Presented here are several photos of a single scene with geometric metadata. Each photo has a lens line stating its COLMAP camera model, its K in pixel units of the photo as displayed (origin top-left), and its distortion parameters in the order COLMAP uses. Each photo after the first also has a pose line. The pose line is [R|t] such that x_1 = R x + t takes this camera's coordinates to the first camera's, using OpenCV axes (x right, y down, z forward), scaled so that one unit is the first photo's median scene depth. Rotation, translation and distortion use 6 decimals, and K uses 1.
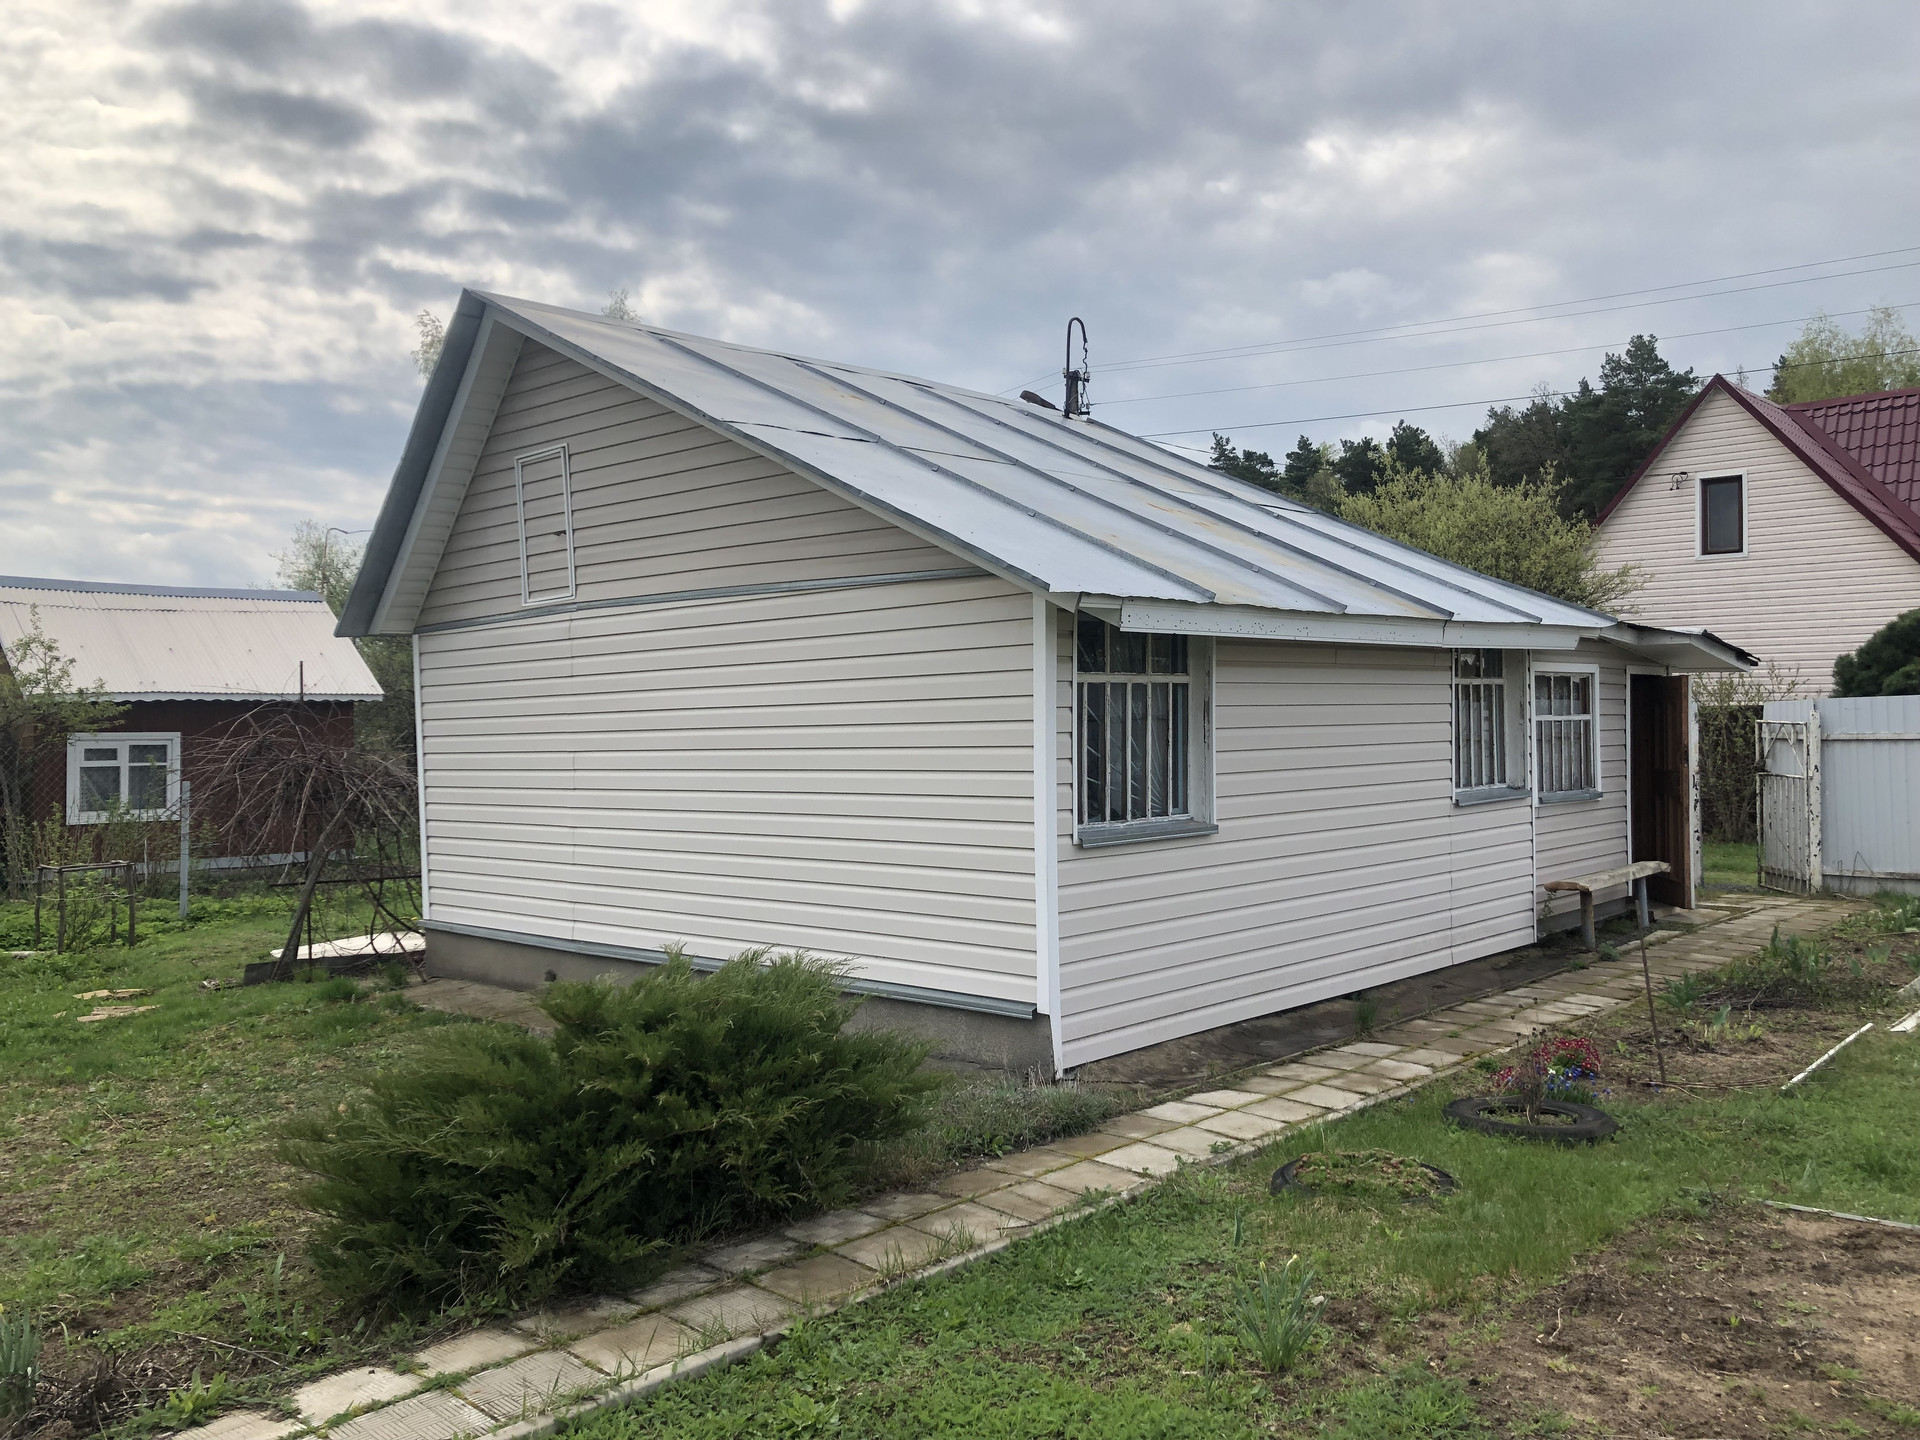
lens RADIAL K [[1563.4, 0, 956.9], [0, 1563.4, 711.4], [0, 0, 1]] dist [0.033546, -0.023138]
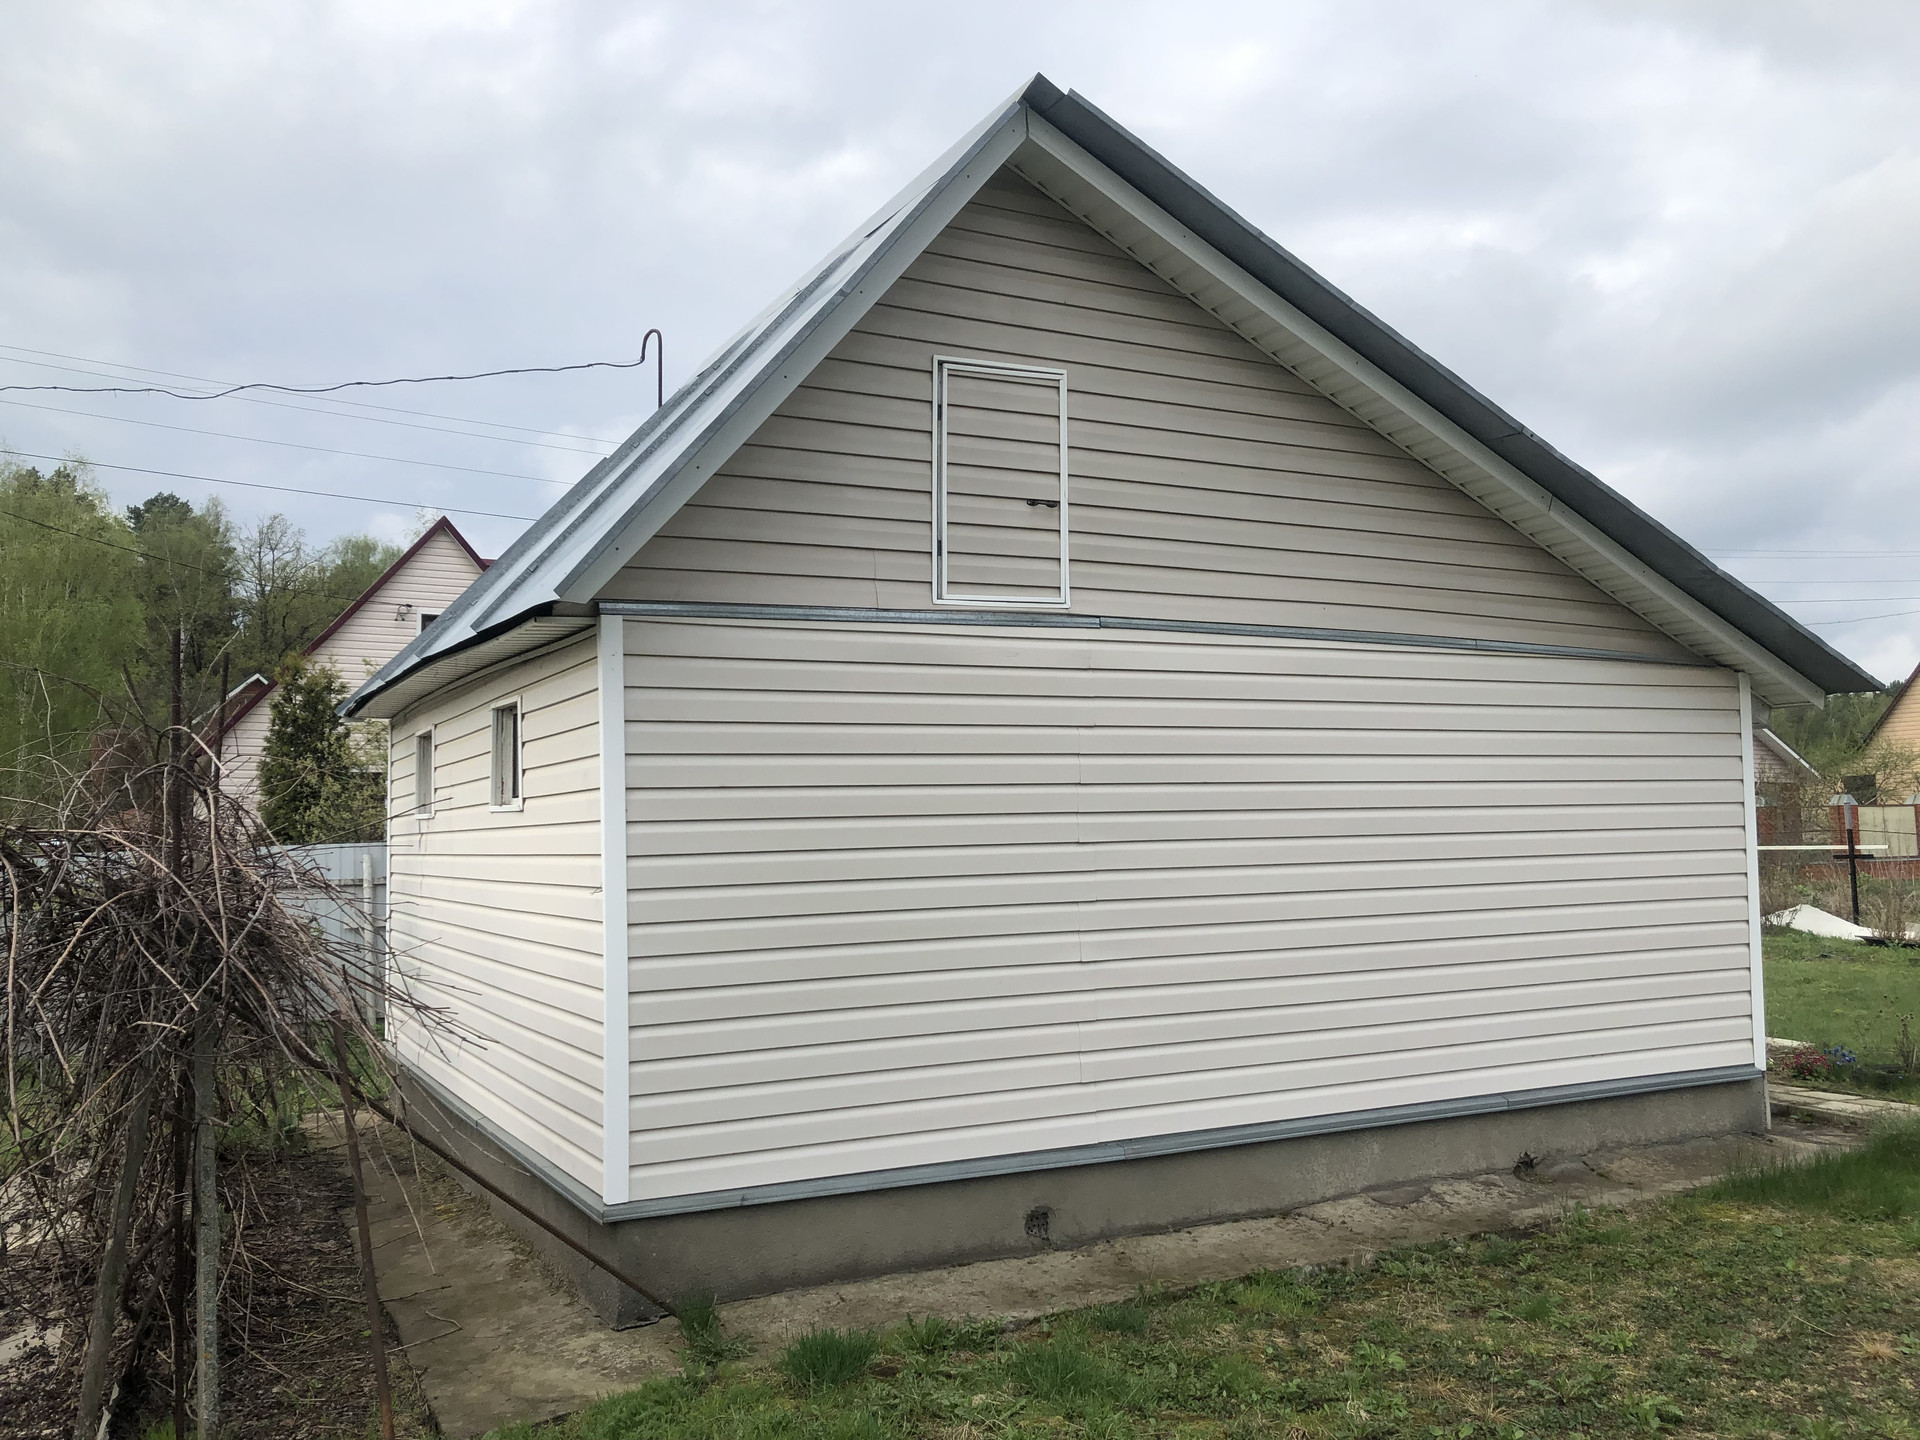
lens RADIAL K [[1563.4, 0, 957.3], [0, 1563.4, 714.9], [0, 0, 1]] dist [0.033546, -0.023138]
pose [[0.335068, 0.082988, 0.938532, -0.853784], [0.006554, 0.995884, -0.090399, 0.029832], [-0.942171, 0.036441, 0.333145, 0.821202]]
